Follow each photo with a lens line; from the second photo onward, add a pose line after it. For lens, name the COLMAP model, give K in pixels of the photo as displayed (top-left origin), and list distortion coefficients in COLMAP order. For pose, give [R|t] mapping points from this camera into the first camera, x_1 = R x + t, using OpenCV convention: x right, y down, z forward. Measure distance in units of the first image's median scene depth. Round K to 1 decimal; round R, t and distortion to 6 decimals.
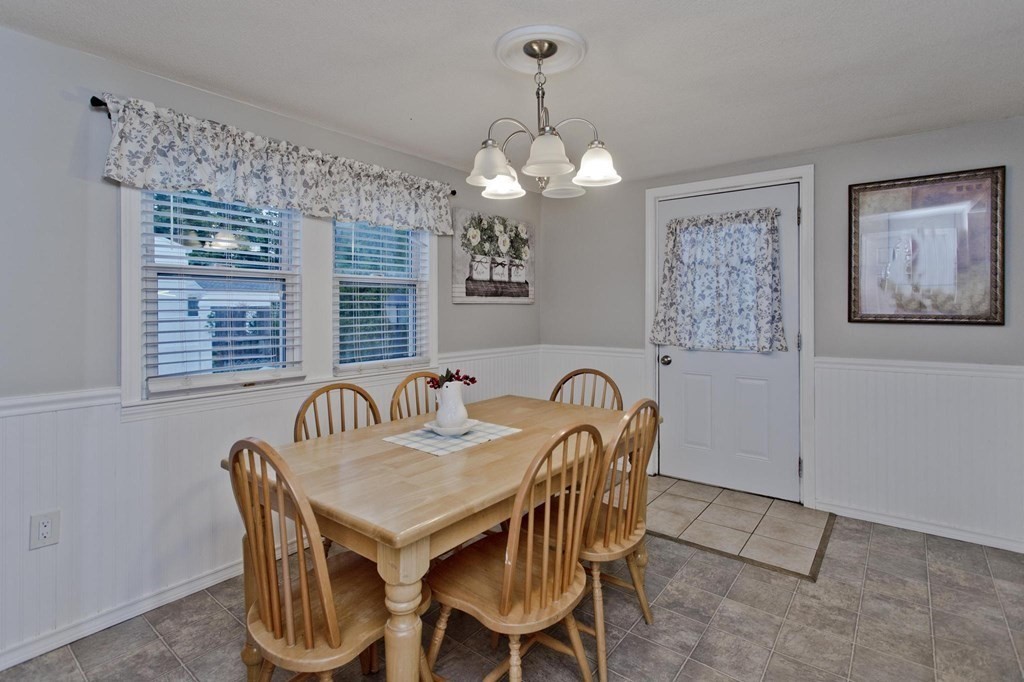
lens RADIAL K [[496.9, 0, 487.7], [0, 496.9, 304.3], [0, 0, 1]] dist [-0.001228, 0.001514]
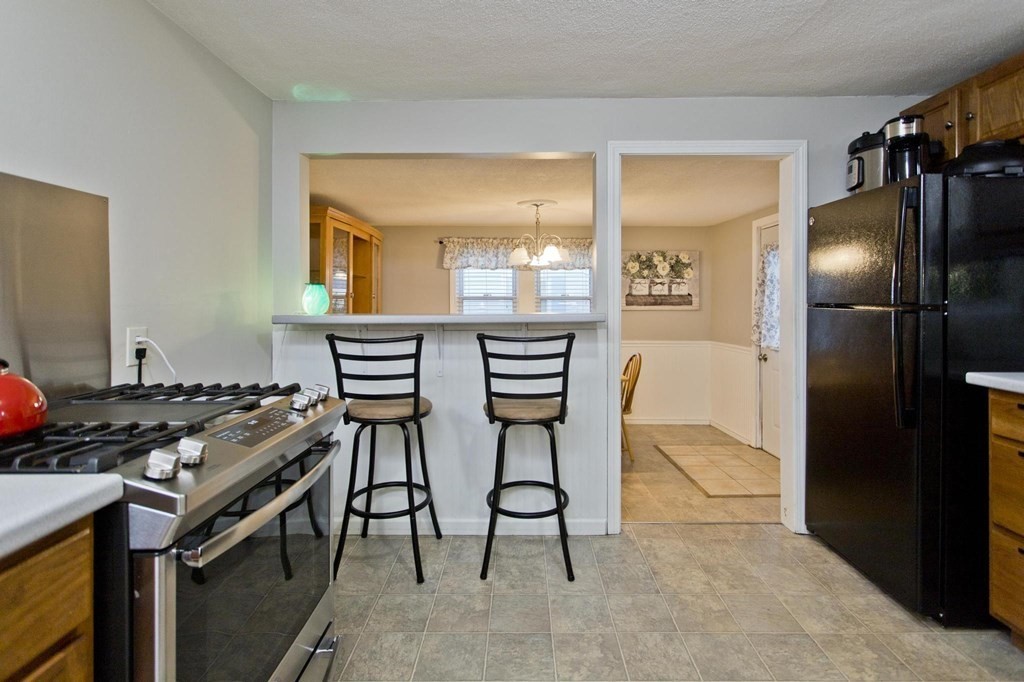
lens RADIAL K [[496.9, 0, 510.3], [0, 496.9, 298.8], [0, 0, 1]] dist [-0.001228, 0.001514]
pose [[0.633035, -0.008767, -0.774074, 0.967181], [0.007673, 0.999958, -0.005051, -0.034569], [0.774085, -0.002742, 0.633075, -0.292781]]
